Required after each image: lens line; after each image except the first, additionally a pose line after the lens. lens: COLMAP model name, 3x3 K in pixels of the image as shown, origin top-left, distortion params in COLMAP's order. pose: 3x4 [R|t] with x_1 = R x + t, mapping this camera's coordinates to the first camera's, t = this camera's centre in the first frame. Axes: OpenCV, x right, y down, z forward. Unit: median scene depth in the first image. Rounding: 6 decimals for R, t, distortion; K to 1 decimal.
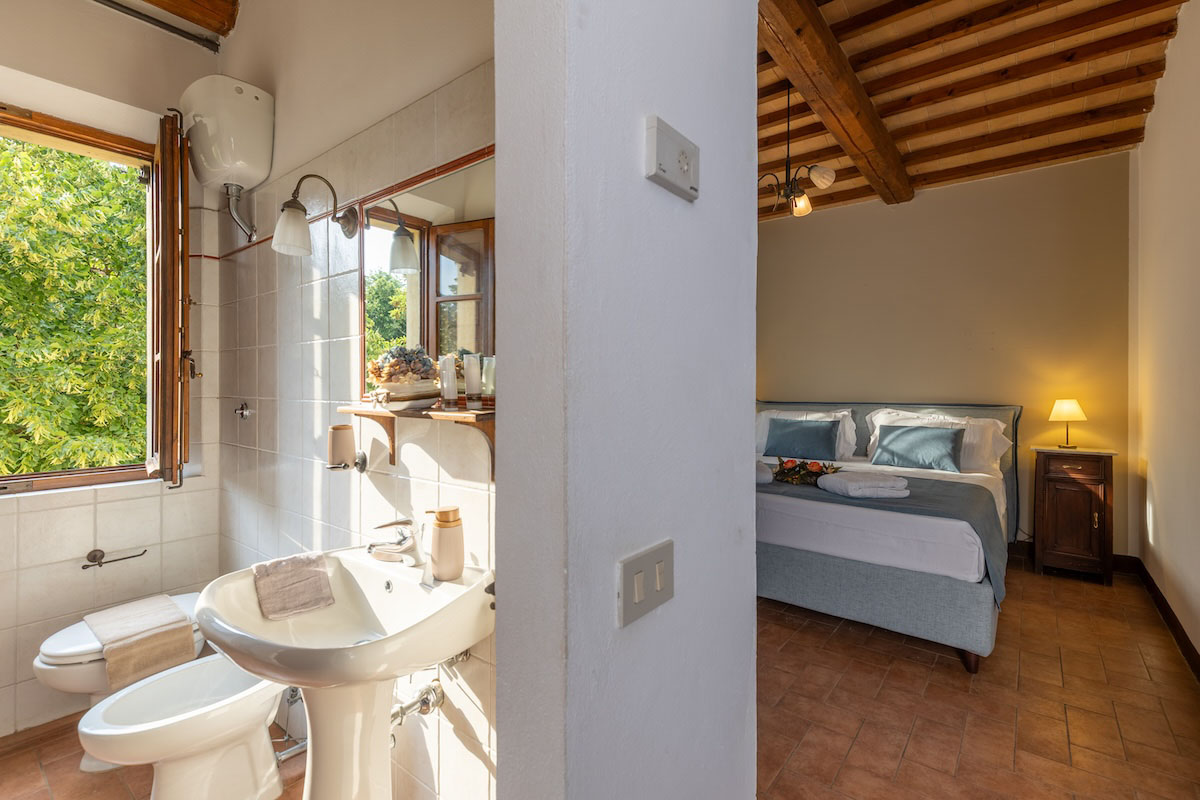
lens RADIAL K [[541.9, 0, 618.8], [0, 541.9, 393.2], [0, 0, 1]] dist [-0.000358, 0.000137]
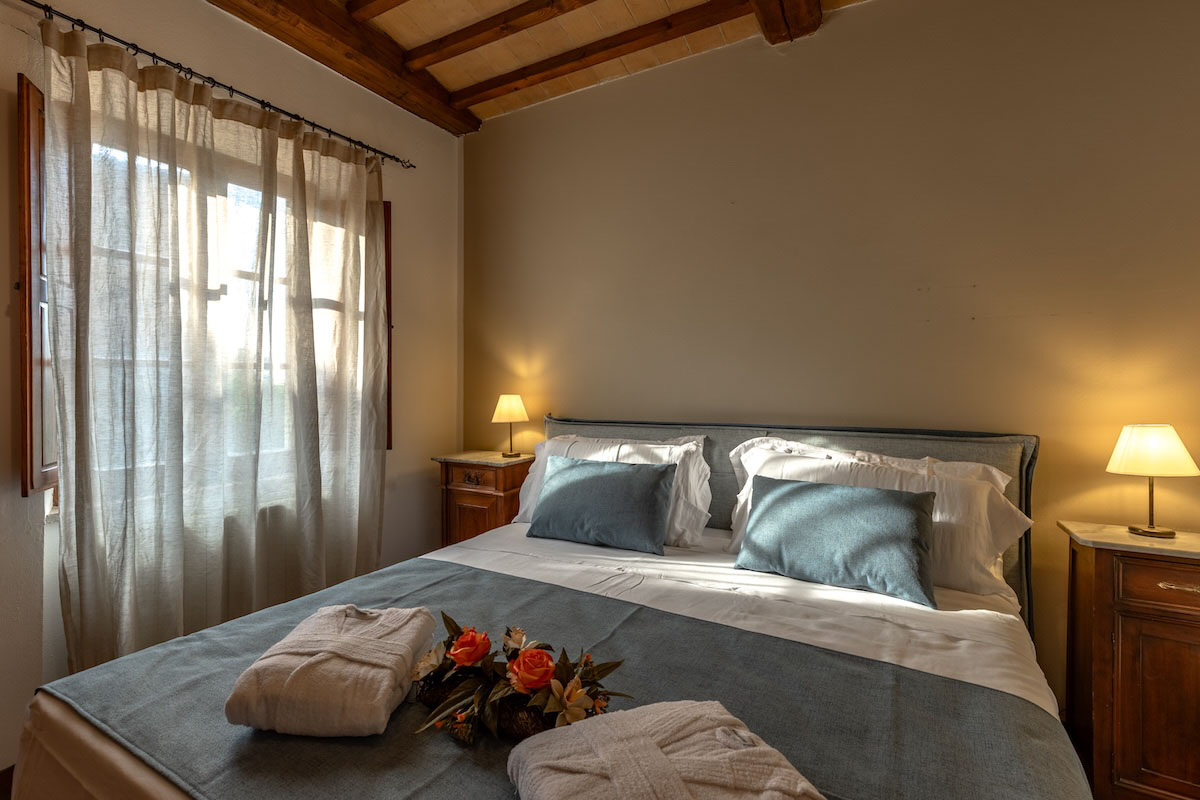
lens RADIAL K [[564.2, 0, 574.2], [0, 564.2, 397.3], [0, 0, 1]] dist [0.001254, 0.000226]
pose [[0.992901, 0.000884, 0.118938, 0.292157], [-0.001601, 0.999981, 0.005937, -0.013479], [-0.118930, -0.006085, 0.992884, 0.579378]]
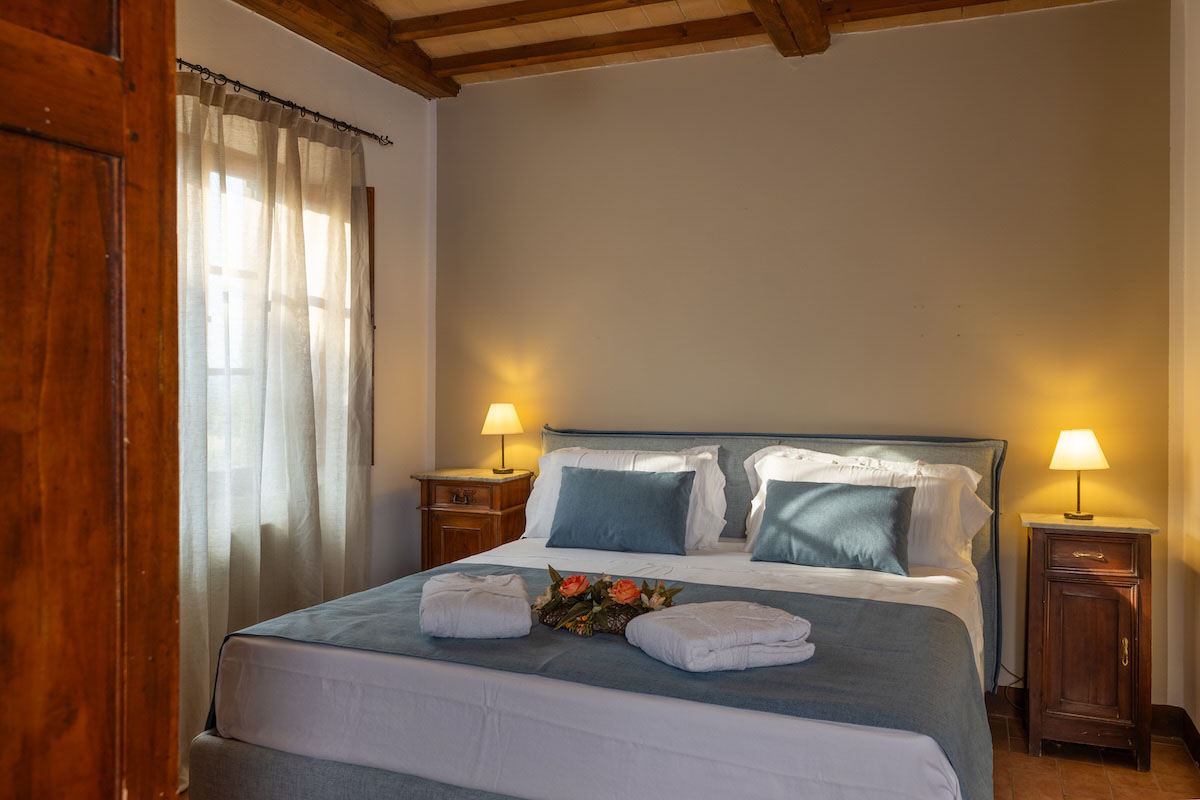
lens RADIAL K [[961.2, 0, 600.0], [0, 961.2, 400.0], [0, 0, 1]] dist [0.000111, -0.002769]
pose [[0.966088, 0.002665, 0.258200, 0.101251], [-0.002964, 0.999995, 0.000768, -0.018111], [-0.258197, -0.001507, 0.966091, 0.175469]]
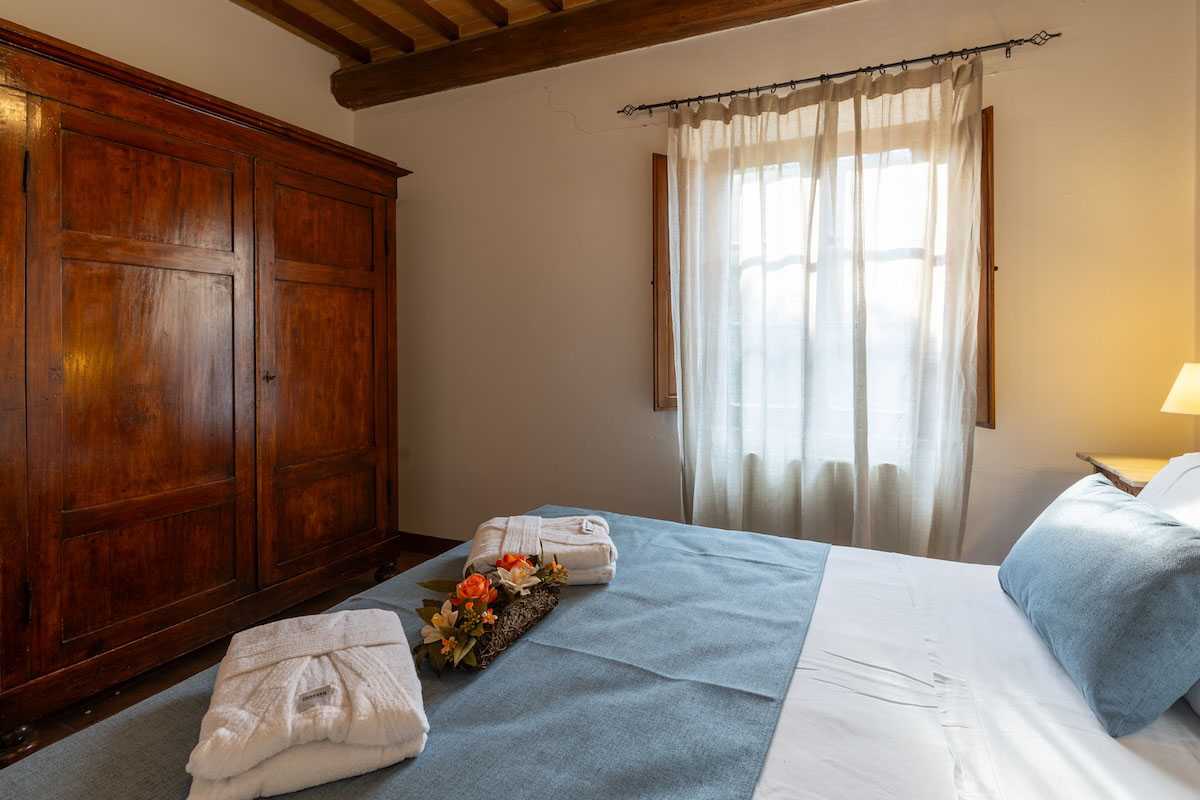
lens RADIAL K [[540.1, 0, 576.7], [0, 540.1, 361.8], [0, 0, 1]] dist [-0.000683, -0.000131]
pose [[0.250032, 0.039525, -0.967430, 0.580345], [-0.022162, 0.999138, 0.035093, -0.018644], [0.967984, 0.012665, 0.250693, 0.814125]]
